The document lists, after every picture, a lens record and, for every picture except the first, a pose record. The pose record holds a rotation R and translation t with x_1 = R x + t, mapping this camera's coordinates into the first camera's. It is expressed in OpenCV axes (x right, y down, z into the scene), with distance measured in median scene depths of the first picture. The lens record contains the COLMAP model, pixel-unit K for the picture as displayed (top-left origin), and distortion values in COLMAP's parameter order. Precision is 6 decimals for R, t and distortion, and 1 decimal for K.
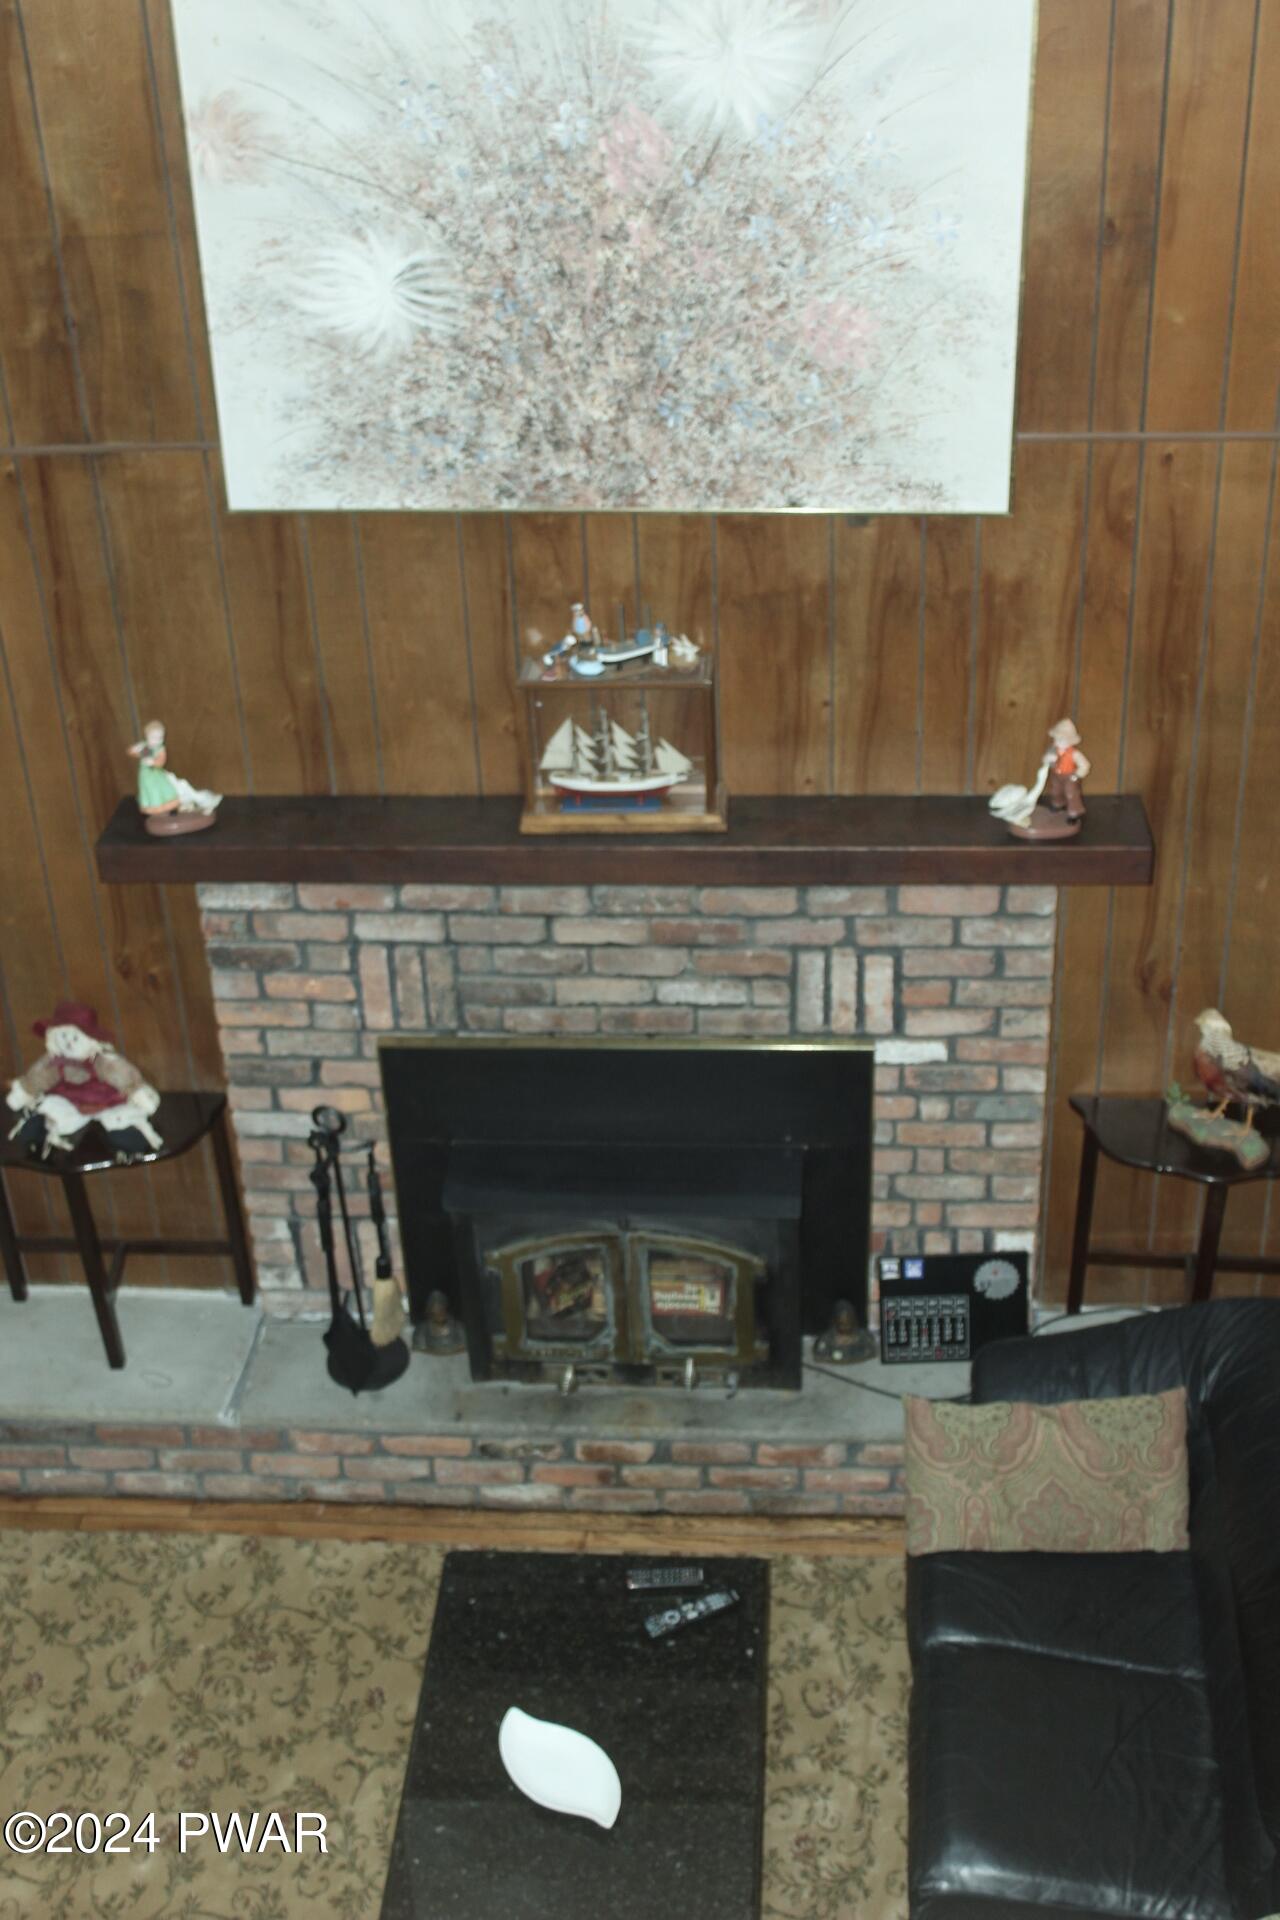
lens RADIAL K [[2562.5, 0, 640.0], [0, 2562.5, 960.0], [0, 0, 1]] dist [-0.030393, 0.032535]
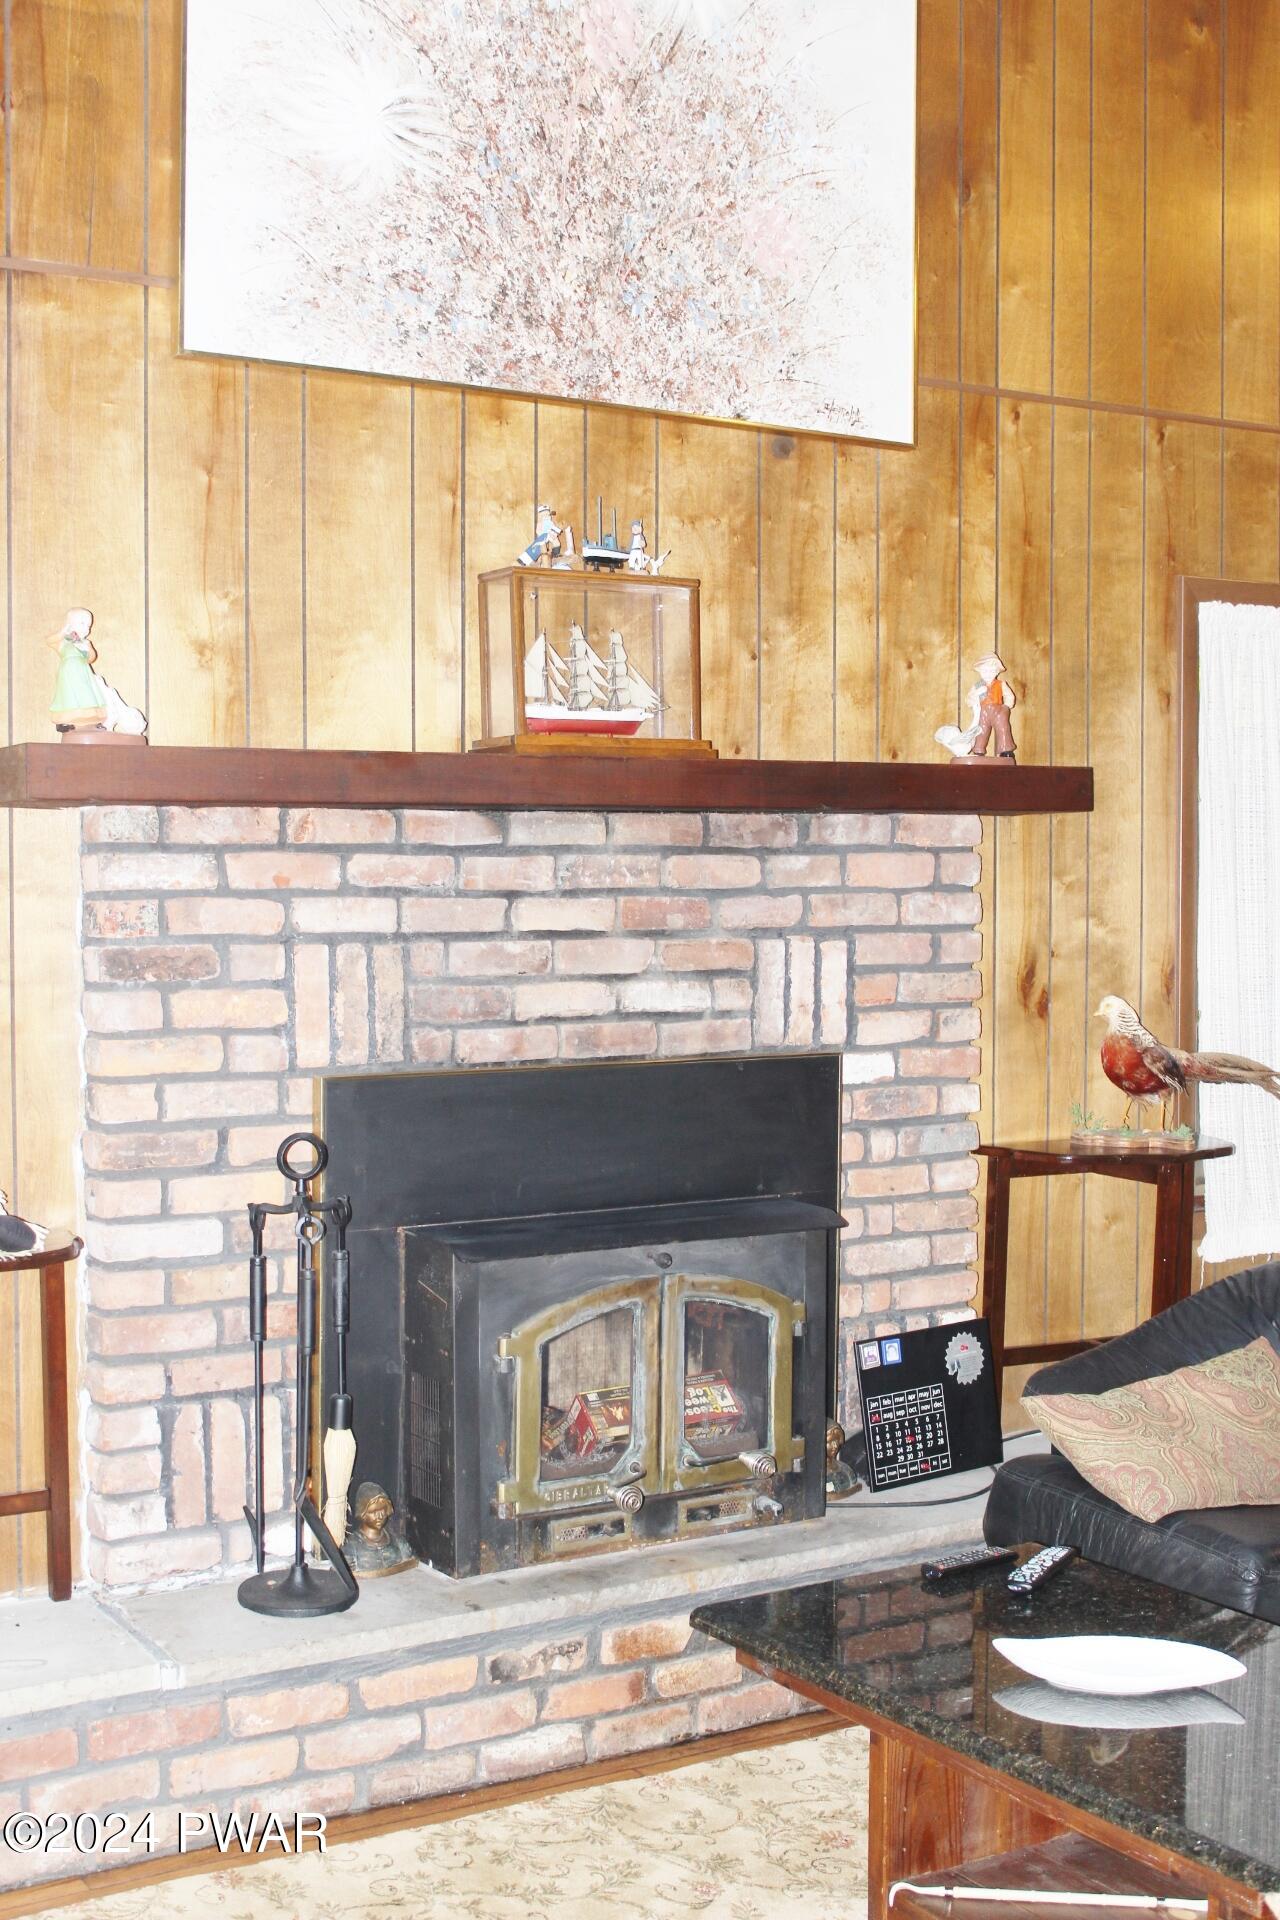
lens RADIAL K [[2562.5, 0, 640.0], [0, 2562.5, 960.0], [0, 0, 1]] dist [-0.030393, 0.032535]
pose [[0.789537, 0.027598, 0.613082, -0.563234], [0.297199, 0.856839, -0.421308, 0.399587], [-0.536940, 0.514845, 0.668304, 0.481403]]
